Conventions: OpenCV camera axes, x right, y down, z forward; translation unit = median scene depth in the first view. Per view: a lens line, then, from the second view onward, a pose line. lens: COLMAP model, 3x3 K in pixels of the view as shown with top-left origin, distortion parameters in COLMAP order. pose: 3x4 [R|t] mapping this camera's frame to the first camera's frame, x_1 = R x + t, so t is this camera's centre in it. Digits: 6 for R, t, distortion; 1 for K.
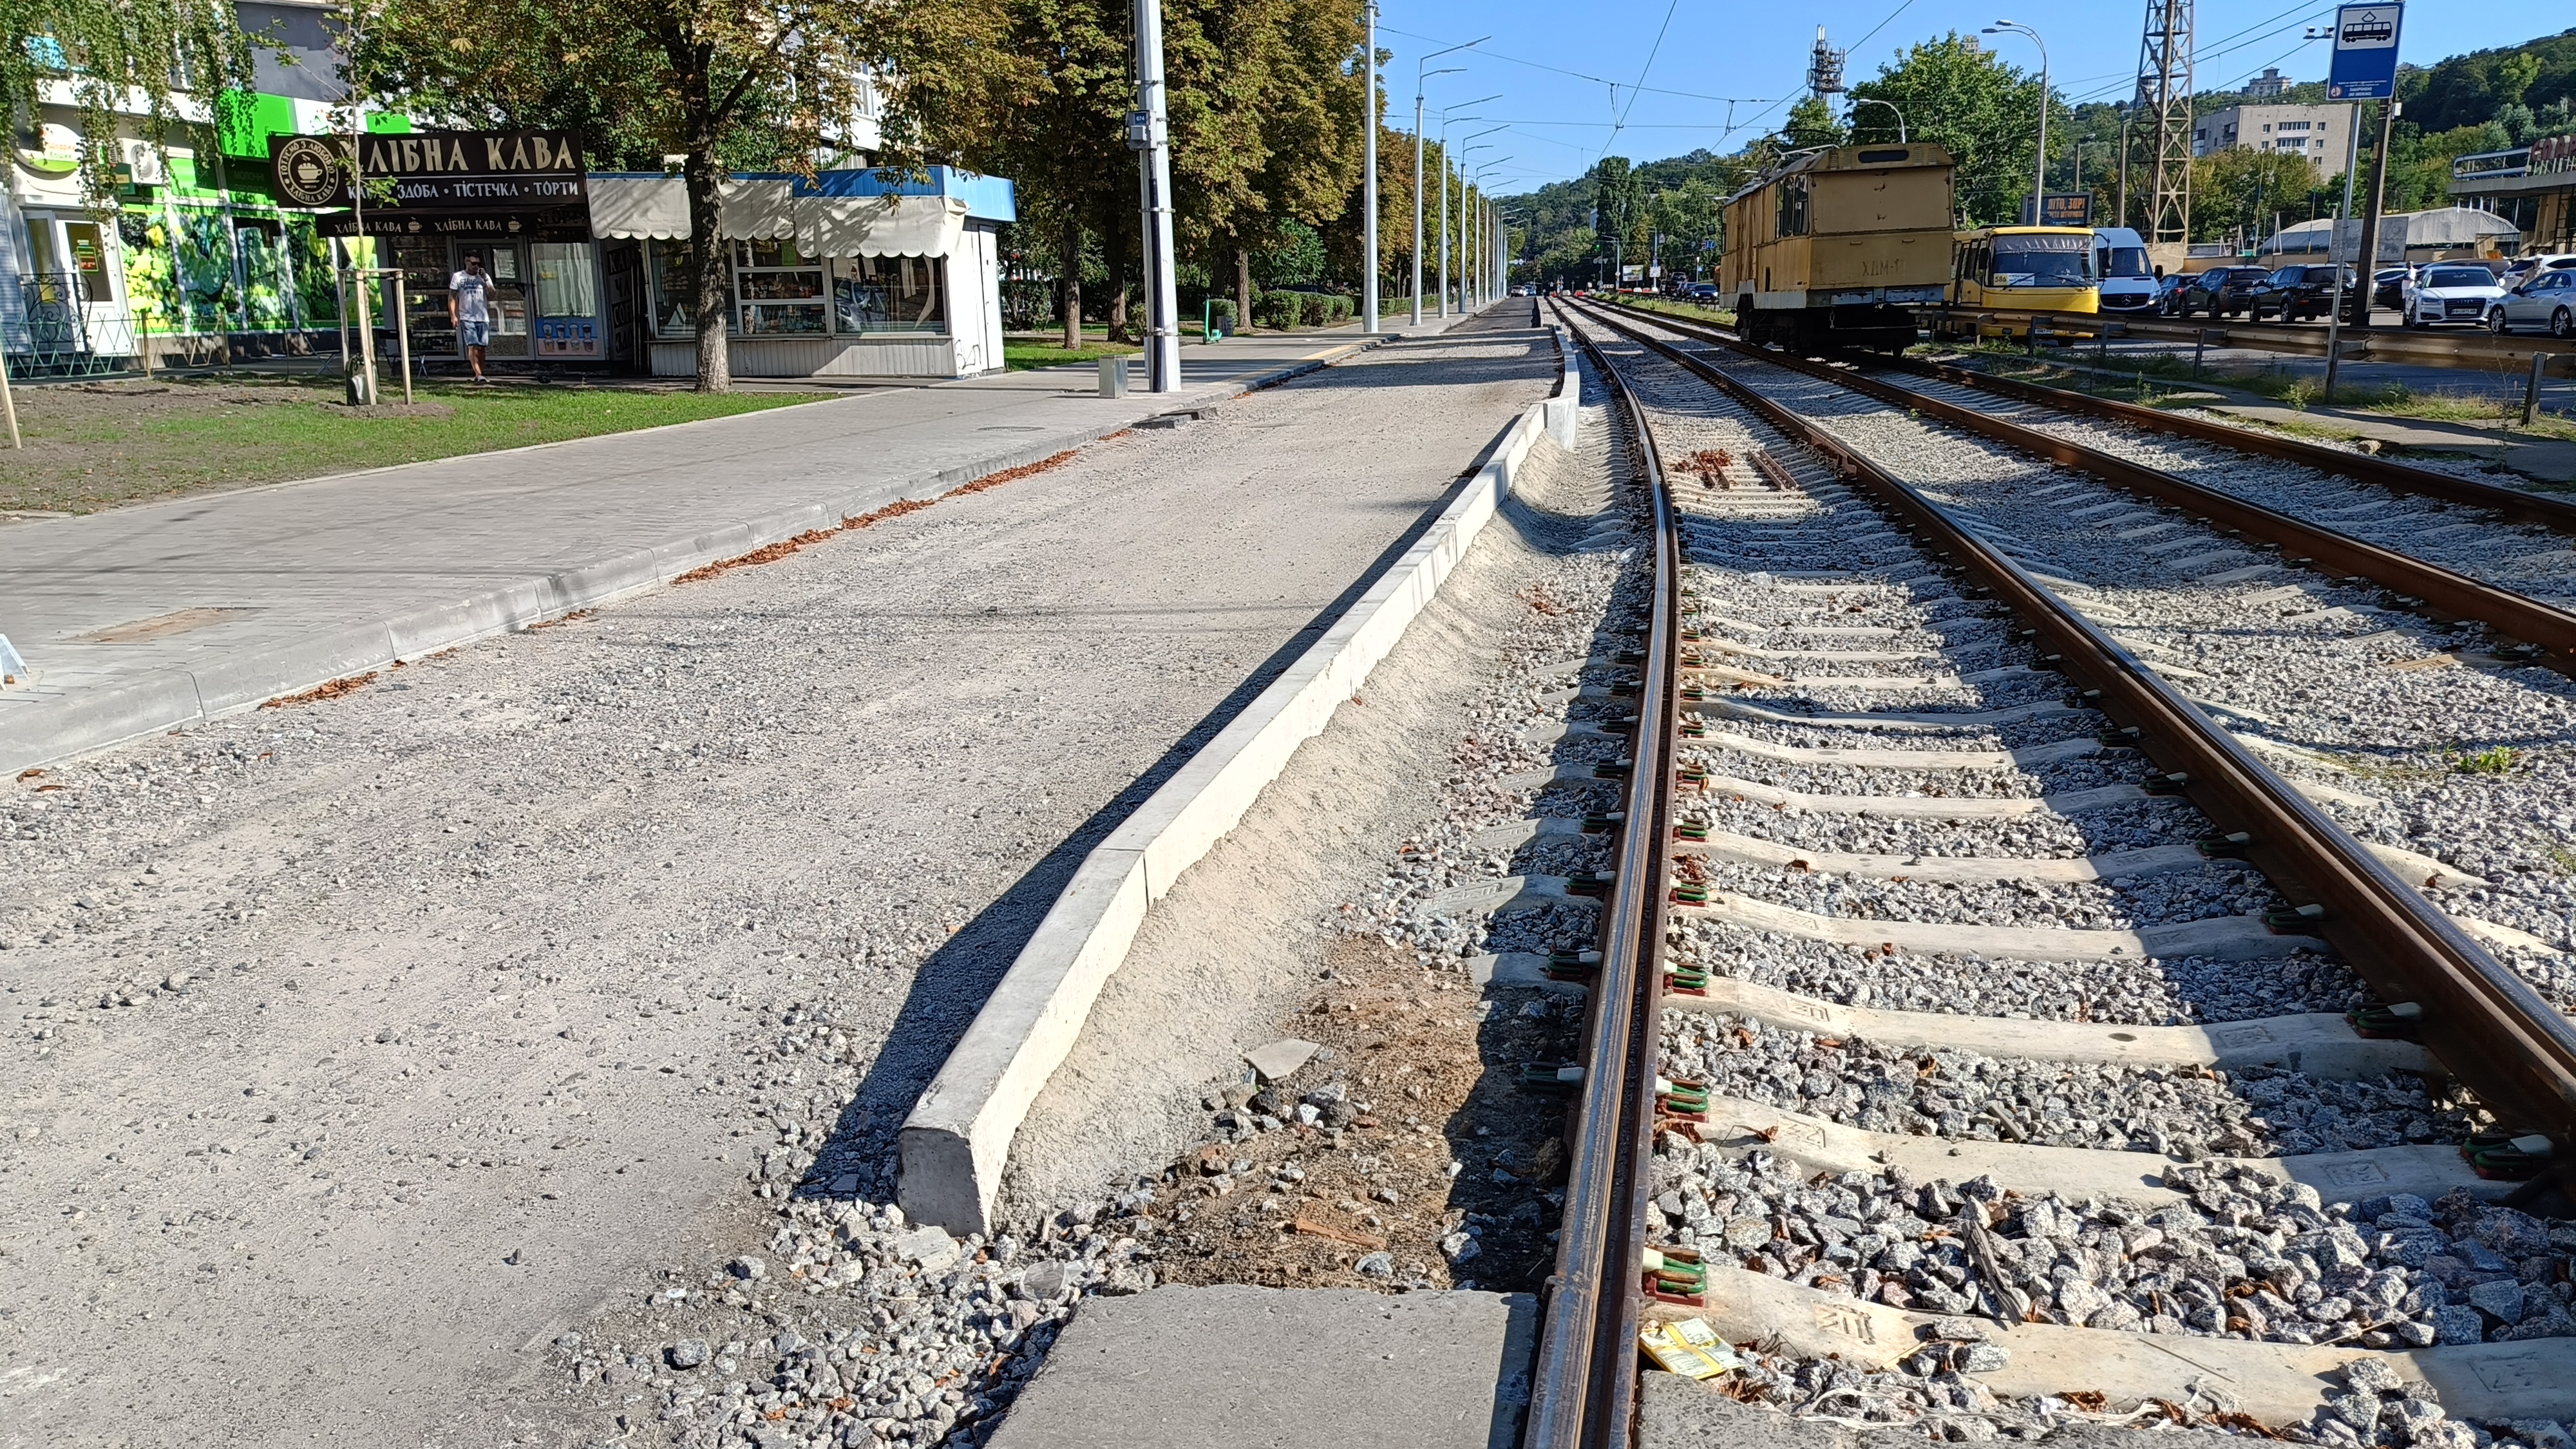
lens RADIAL K [[1805.4, 0, 1283.1], [0, 1805.4, 756.6], [0, 0, 1]] dist [0.054632, -0.062695]
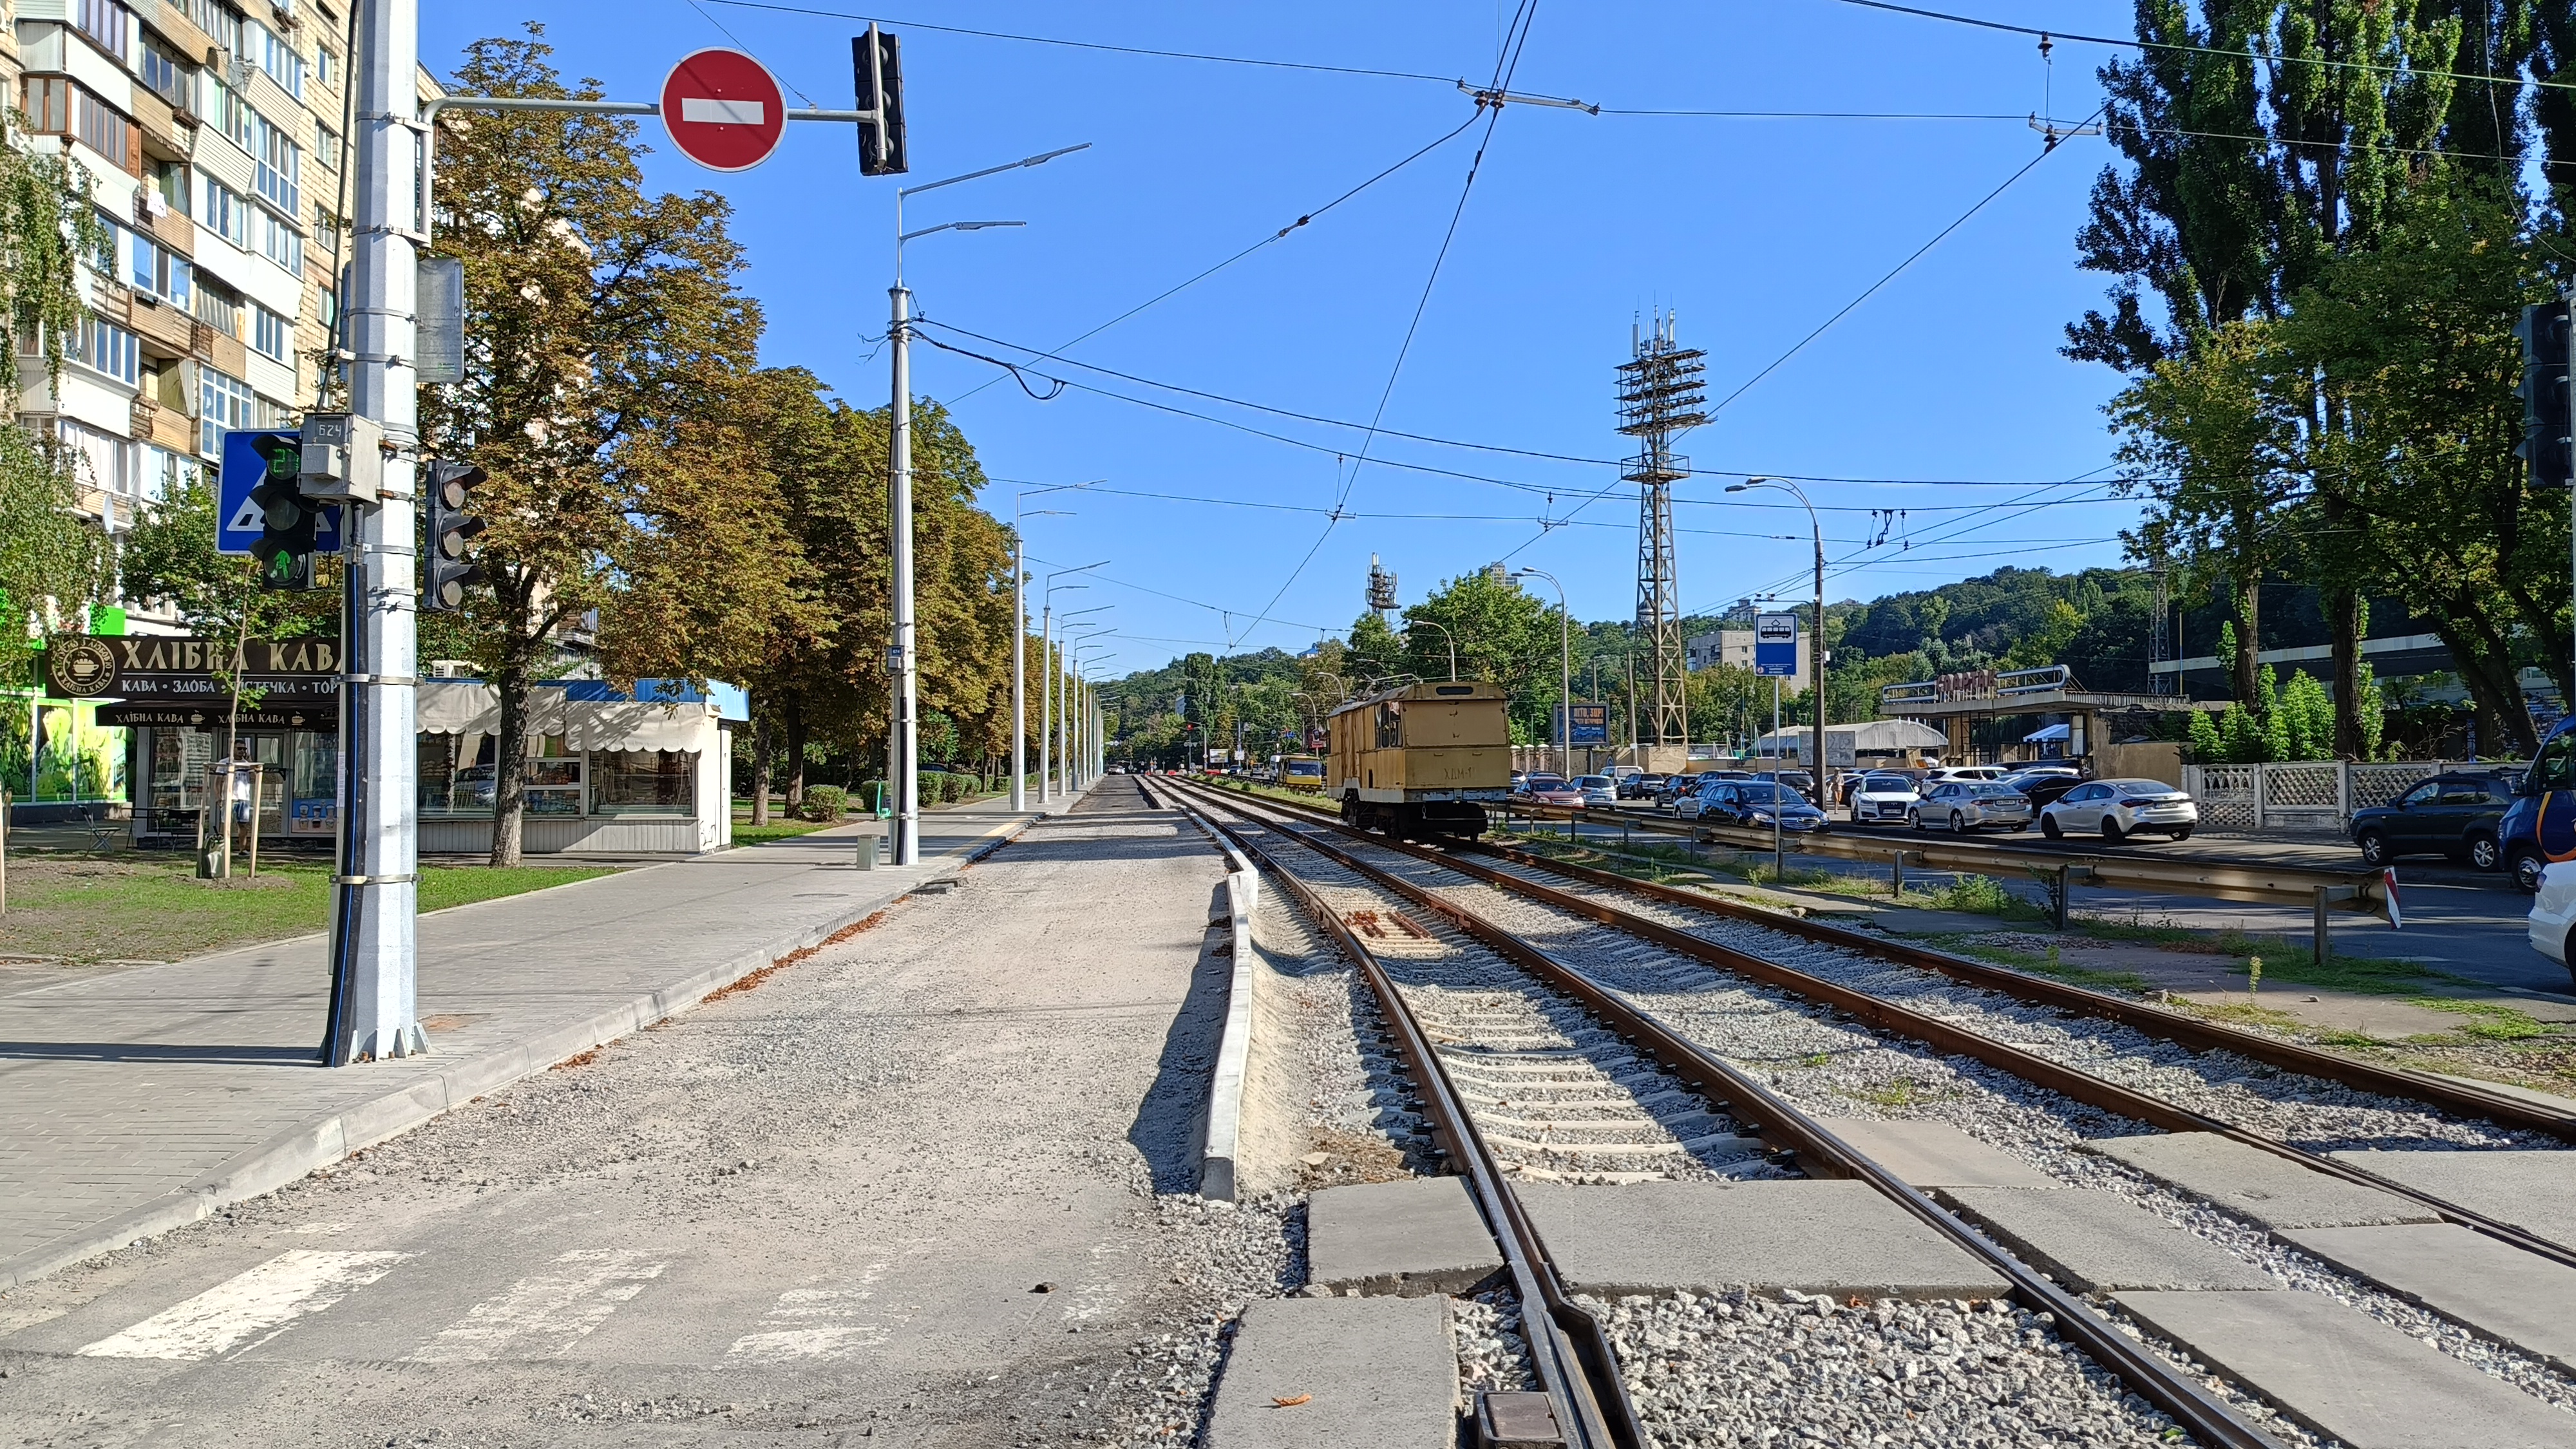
lens RADIAL K [[1795.8, 0, 1288.0], [0, 1795.8, 724.5], [0, 0, 1]] dist [0.127737, -0.195221]
pose [[0.974458, 0.023736, 0.223310, -0.061411], [0.037867, 0.962792, -0.267577, 0.027174], [-0.221352, 0.269199, 0.937302, -0.143470]]
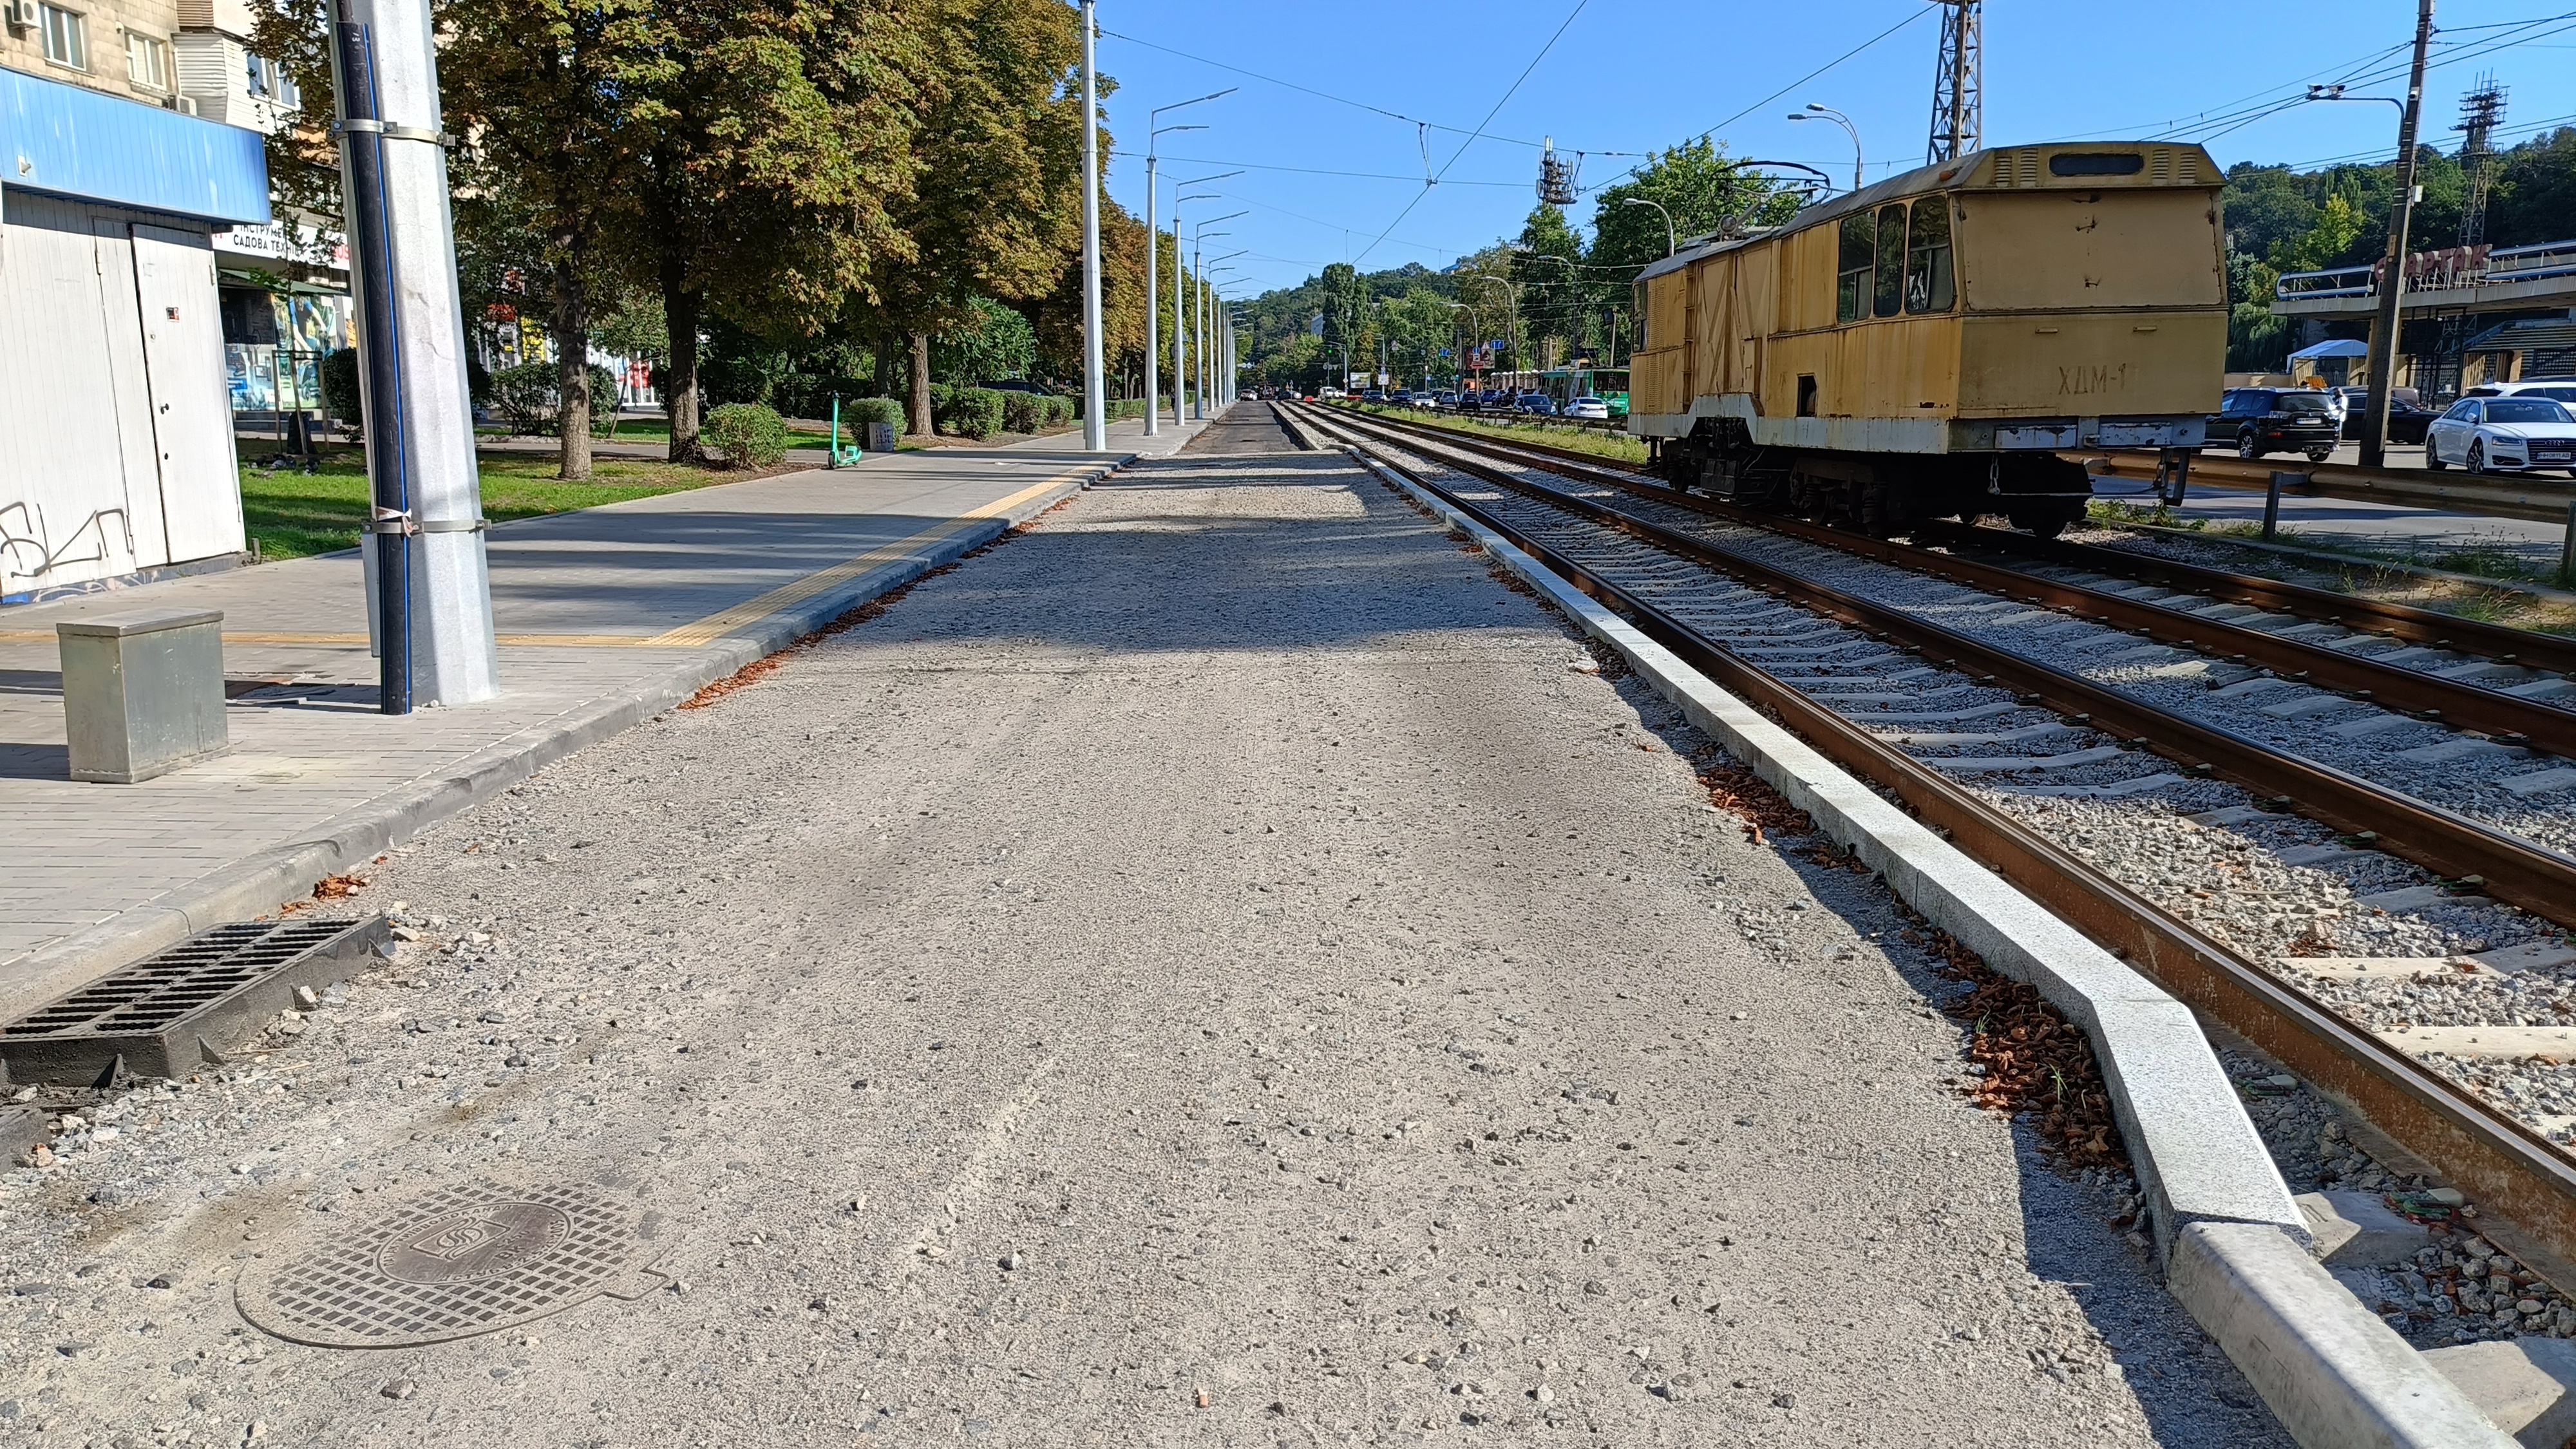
lens RADIAL K [[1805.4, 0, 1283.1], [0, 1805.4, 756.6], [0, 0, 1]] dist [0.054632, -0.062695]
pose [[0.988726, -0.008300, 0.149505, 0.022829], [0.016161, 0.998545, -0.051446, -0.122589], [-0.148860, 0.053282, 0.987422, 0.467250]]
